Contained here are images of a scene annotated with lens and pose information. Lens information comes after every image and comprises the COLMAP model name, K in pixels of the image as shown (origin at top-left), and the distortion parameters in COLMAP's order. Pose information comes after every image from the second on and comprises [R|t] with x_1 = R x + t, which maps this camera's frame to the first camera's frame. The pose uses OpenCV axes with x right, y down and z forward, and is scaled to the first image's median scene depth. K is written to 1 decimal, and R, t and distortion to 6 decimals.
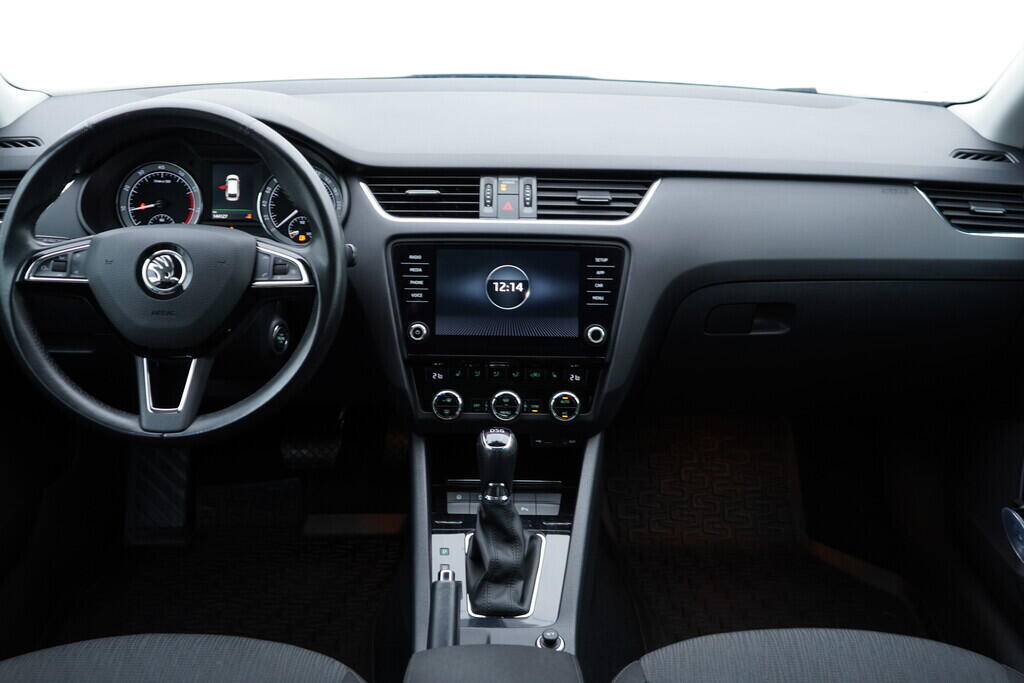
lens RADIAL K [[1057.6, 0, 511.6], [0, 1057.6, 336.8], [0, 0, 1]] dist [-0.000615, 0.000000]
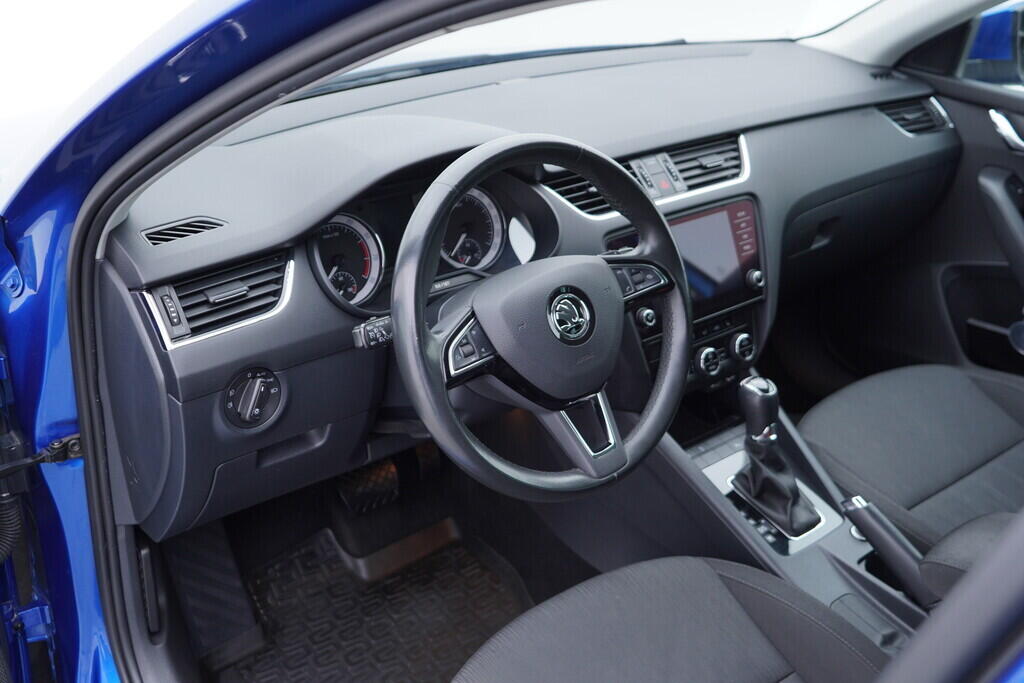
lens RADIAL K [[1057.6, 0, 511.7], [0, 1057.6, 344.4], [0, 0, 1]] dist [-0.000615, 0.000000]
pose [[0.781026, -0.280506, 0.557956, -0.782823], [0.244391, 0.959478, 0.140269, -0.157928], [-0.574693, 0.026806, 0.817930, 0.214102]]
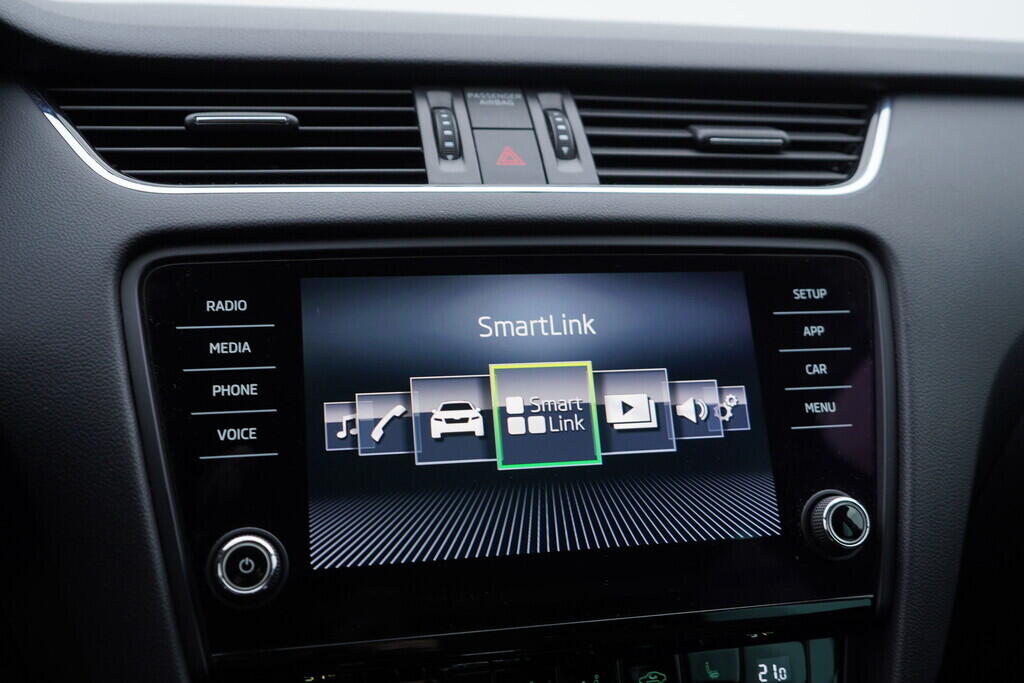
lens RADIAL K [[1057.6, 0, 517.3], [0, 1057.6, 341.9], [0, 0, 1]] dist [-0.000615, 0.000000]
pose [[0.975581, -0.045162, 0.214949, -0.075864], [0.094460, 0.969777, -0.224967, 0.007490], [-0.198293, 0.239777, 0.950361, 0.707300]]
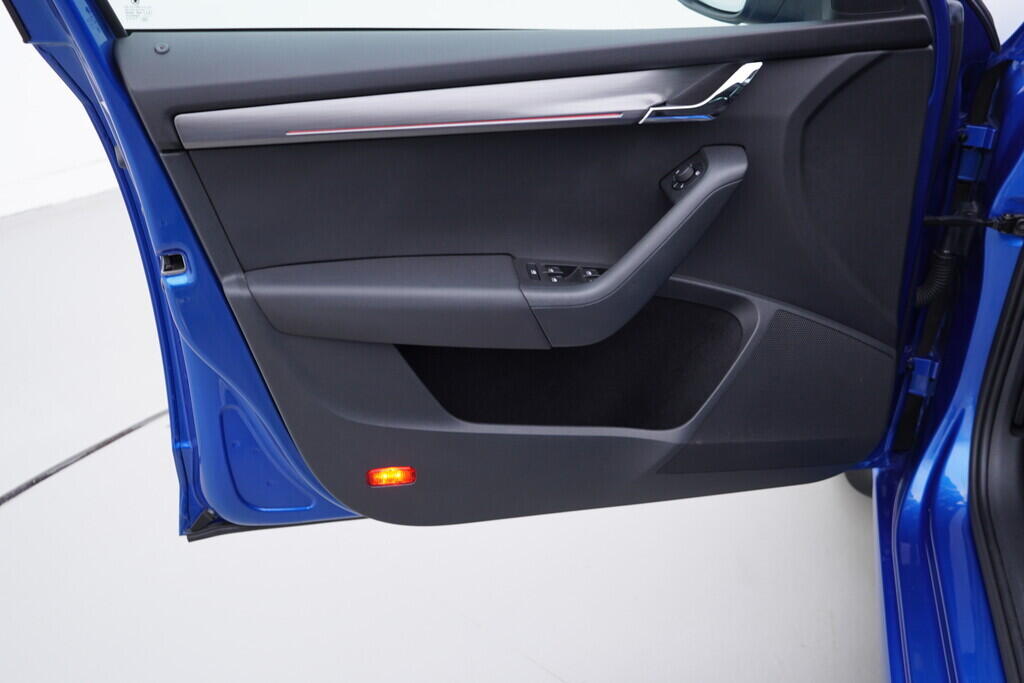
lens RADIAL K [[1057.6, 0, 511.7], [0, 1057.6, 335.3], [0, 0, 1]] dist [-0.000615, 0.000000]
pose [[0.969946, 0.084136, -0.228312, -0.824828], [-0.061379, 0.992575, 0.105016, -0.007827], [0.235452, -0.087846, 0.967908, 0.085450]]
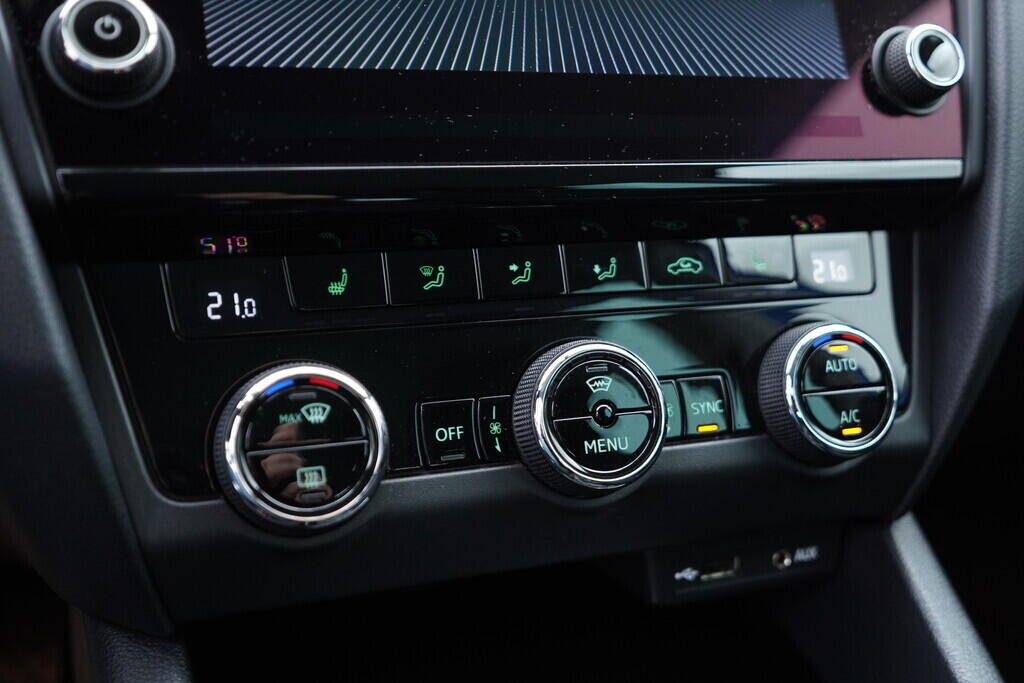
lens RADIAL K [[1057.6, 0, 513.4], [0, 1057.6, 340.4], [0, 0, 1]] dist [-0.000615, 0.000000]
pose [[0.937034, -0.084483, 0.338866, -0.088389], [0.135740, 0.982113, -0.130496, 0.075984], [-0.321780, 0.168277, 0.931741, 0.816425]]
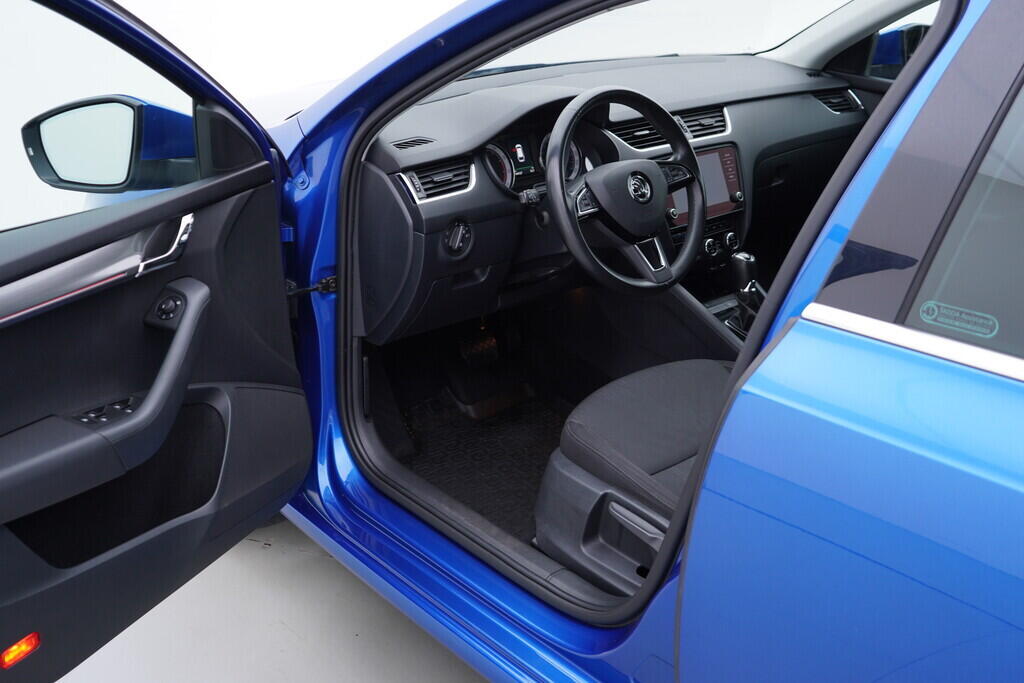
lens RADIAL K [[1057.6, 0, 506.6], [0, 1057.6, 339.7], [0, 0, 1]] dist [-0.000615, 0.000000]
pose [[0.752441, -0.260437, 0.604984, -1.334039], [0.258942, 0.961515, 0.091863, -0.033795], [-0.605625, 0.087535, 0.790921, -0.141570]]
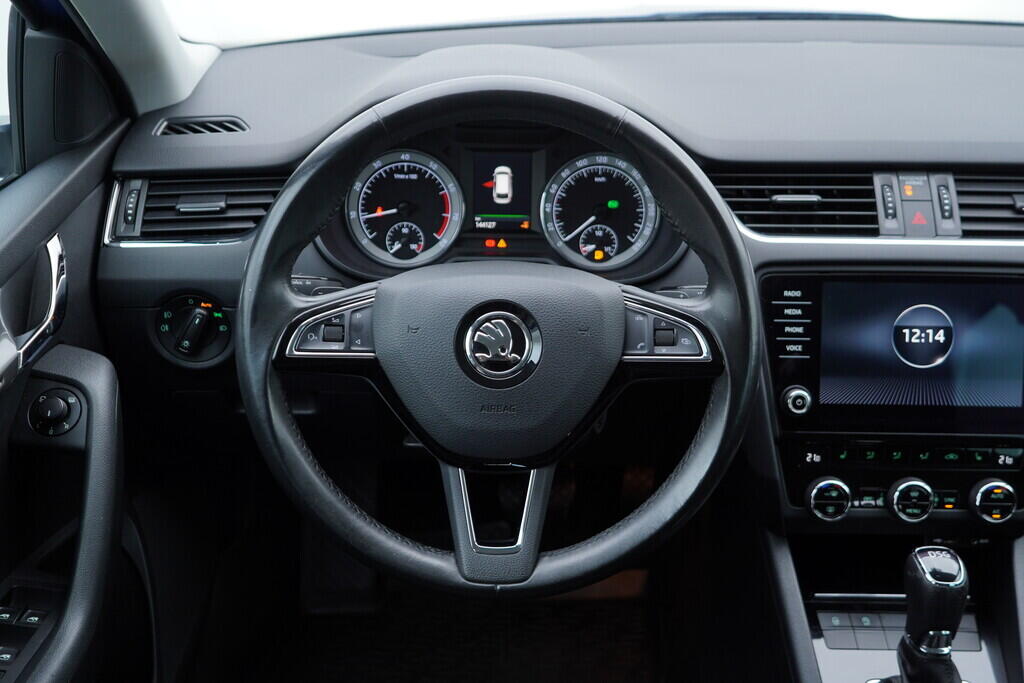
lens RADIAL K [[1057.6, 0, 508.3], [0, 1057.6, 341.3], [0, 0, 1]] dist [-0.000615, 0.000000]
pose [[0.999873, 0.000113, -0.015910, -0.267779], [0.001204, 0.996573, 0.082707, -0.101814], [0.015865, -0.082716, 0.996447, 0.294261]]
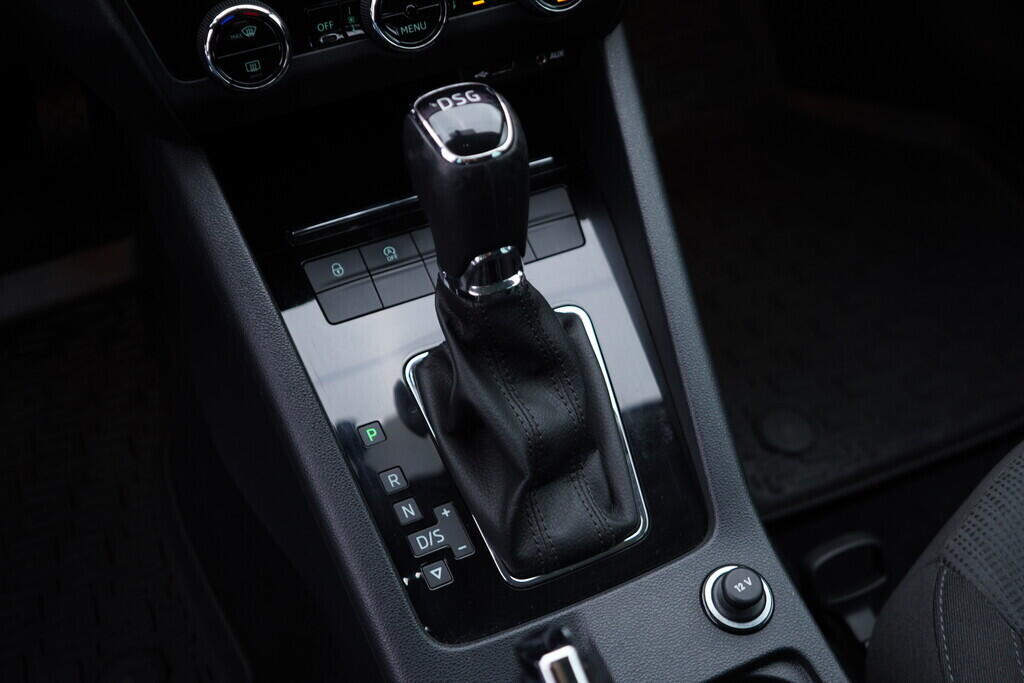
lens RADIAL K [[1057.6, 0, 514.2], [0, 1057.6, 338.7], [0, 0, 1]] dist [-0.000615, 0.000000]
pose [[0.918166, -0.314594, 0.240836, -0.094434], [0.179554, 0.872268, 0.454873, 0.006111], [-0.353174, -0.374406, 0.857373, 0.638910]]
